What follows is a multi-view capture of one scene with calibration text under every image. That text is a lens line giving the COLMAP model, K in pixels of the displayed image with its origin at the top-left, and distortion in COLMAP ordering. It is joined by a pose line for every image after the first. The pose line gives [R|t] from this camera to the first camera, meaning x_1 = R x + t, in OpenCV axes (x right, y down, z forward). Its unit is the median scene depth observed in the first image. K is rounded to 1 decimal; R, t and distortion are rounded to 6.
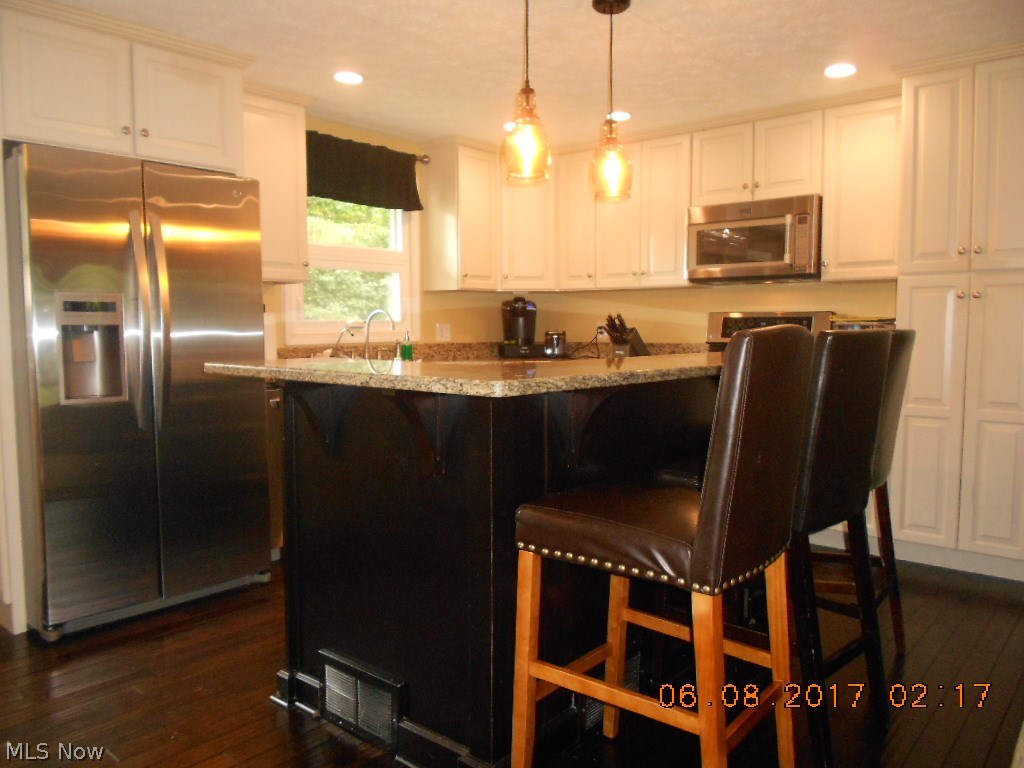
lens RADIAL K [[776.2, 0, 513.0], [0, 776.2, 386.2], [0, 0, 1]] dist [-0.016880, -0.002592]
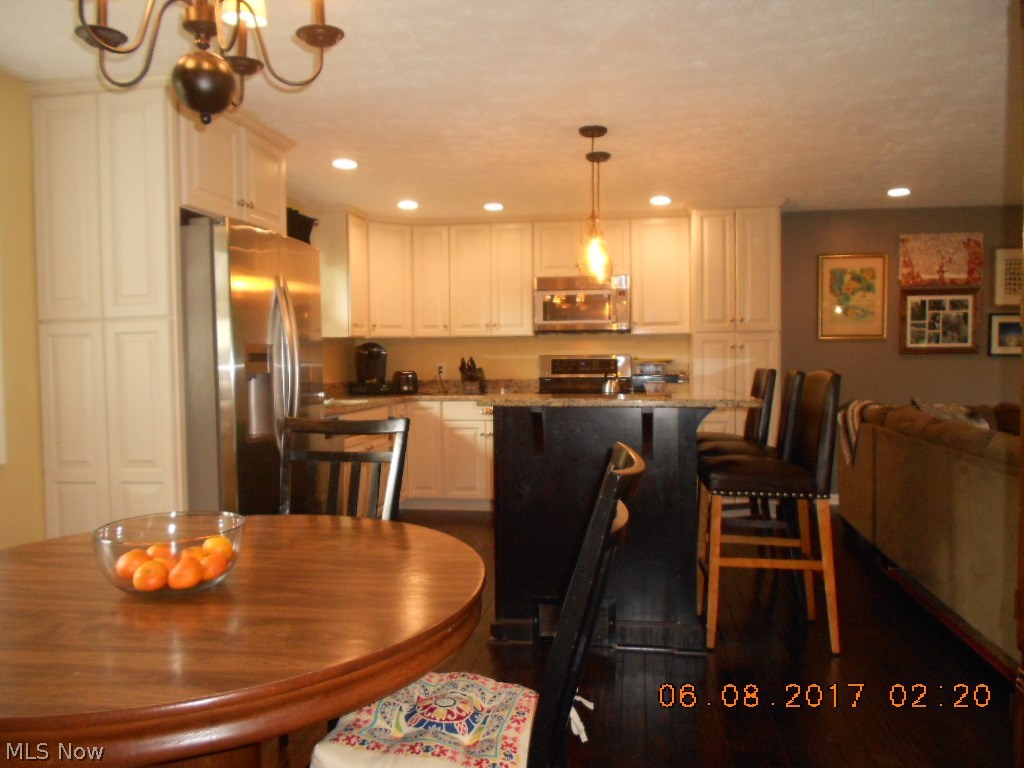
lens RADIAL K [[776.2, 0, 515.5], [0, 776.2, 383.8], [0, 0, 1]] dist [-0.016880, -0.002592]
pose [[0.843545, -0.024811, 0.536485, -0.585658], [0.049030, 0.998318, -0.030923, -0.009316], [-0.534816, 0.052389, 0.843343, -0.113336]]
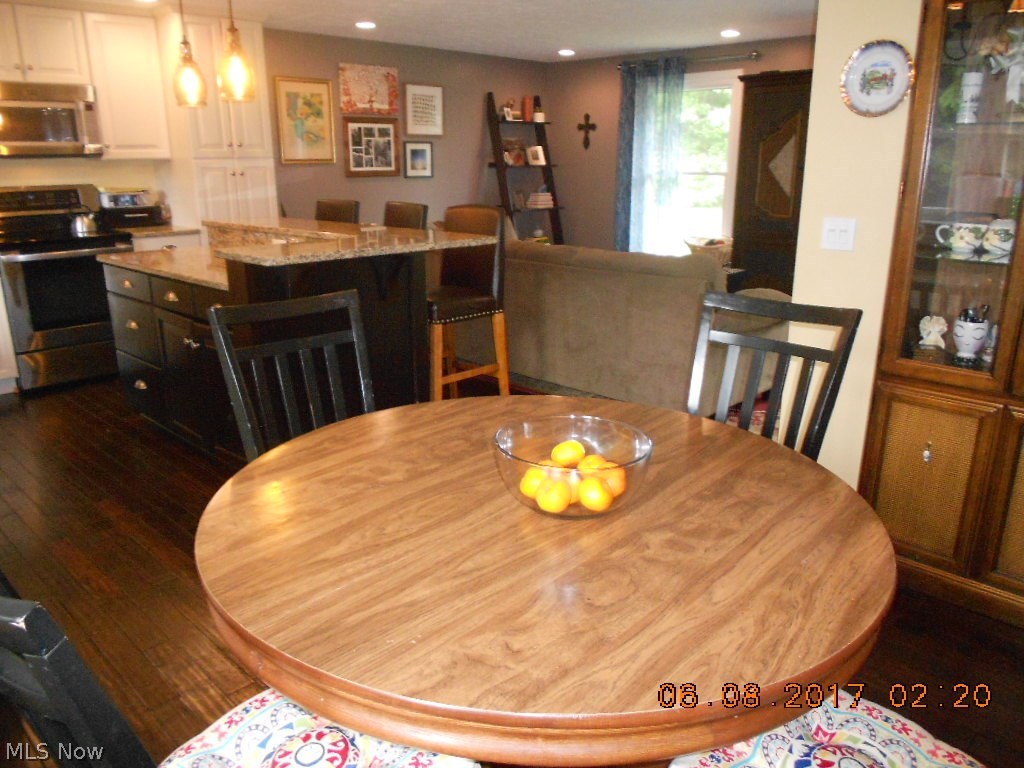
lens RADIAL K [[776.2, 0, 513.7], [0, 776.2, 380.1], [0, 0, 1]] dist [-0.016880, -0.002592]
pose [[0.051314, -0.275508, 0.959928, -0.850696], [0.082898, 0.959052, 0.270825, -0.080137], [-0.995236, 0.065680, 0.072052, 0.299797]]
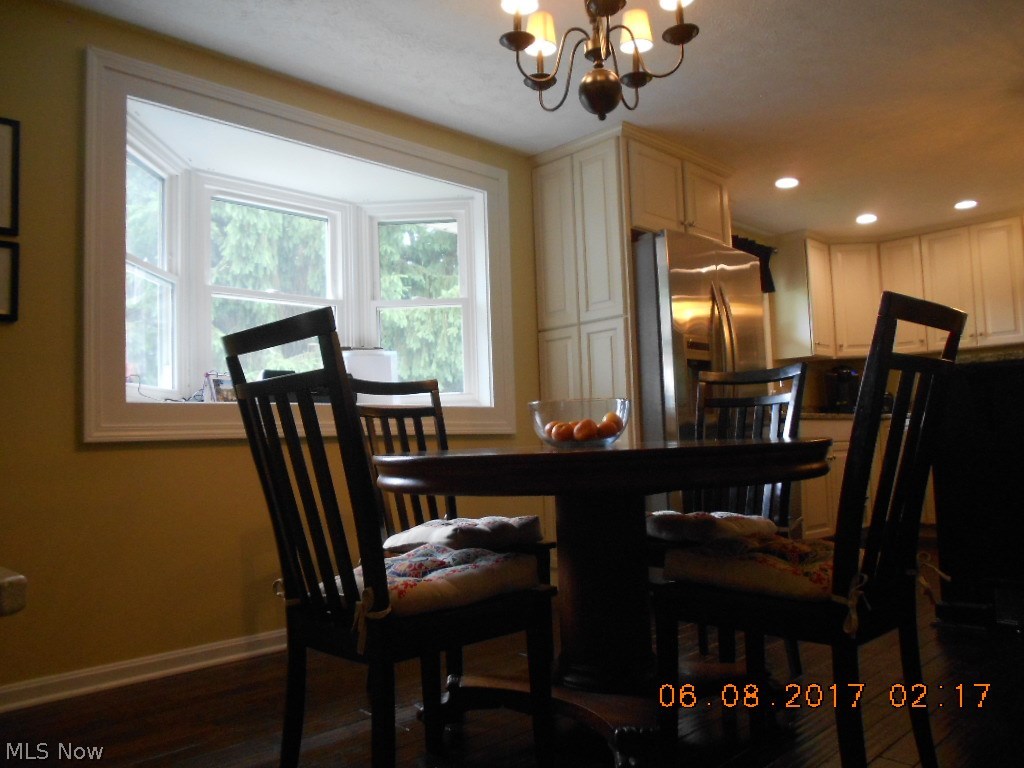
lens RADIAL K [[776.2, 0, 517.0], [0, 776.2, 401.2], [0, 0, 1]] dist [-0.016880, -0.002592]
pose [[0.996773, -0.038483, -0.070444, -0.534170], [0.028785, 0.990585, -0.133836, 0.105764], [0.074931, 0.131377, 0.988497, -0.221996]]
